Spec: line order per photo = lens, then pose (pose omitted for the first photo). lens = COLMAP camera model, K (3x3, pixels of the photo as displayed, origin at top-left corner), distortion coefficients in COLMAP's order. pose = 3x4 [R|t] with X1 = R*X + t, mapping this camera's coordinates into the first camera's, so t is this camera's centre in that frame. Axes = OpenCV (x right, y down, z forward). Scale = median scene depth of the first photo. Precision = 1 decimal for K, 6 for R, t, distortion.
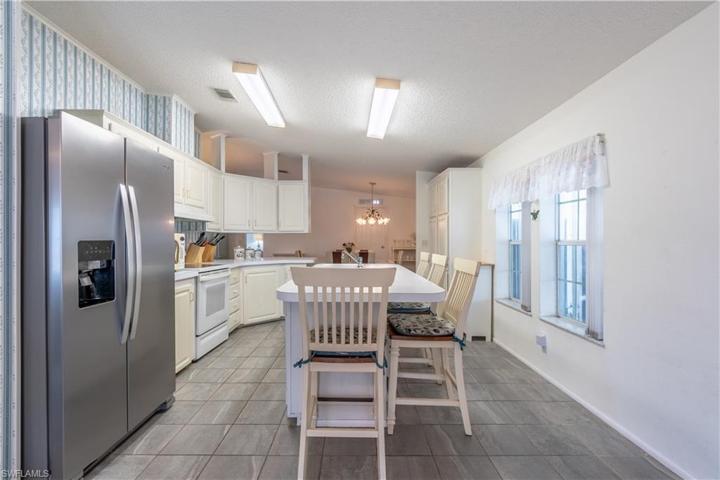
lens RADIAL K [[328.1, 0, 348.7], [0, 328.1, 241.5], [0, 0, 1]] dist [-0.002618, 0.000765]
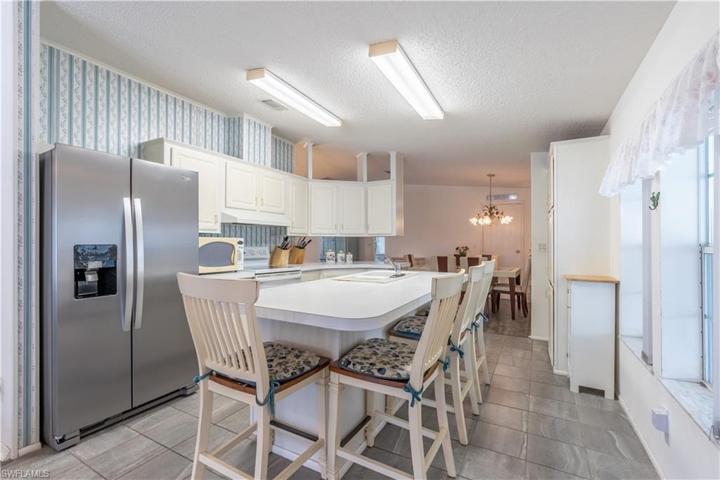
lens RADIAL K [[328.1, 0, 355.3], [0, 328.1, 244.3], [0, 0, 1]] dist [-0.002618, 0.000765]
pose [[0.871568, 0.000402, -0.490275, 0.333570], [-0.000816, 0.999999, -0.000631, -0.002197], [0.490275, 0.000950, 0.871567, 0.201967]]
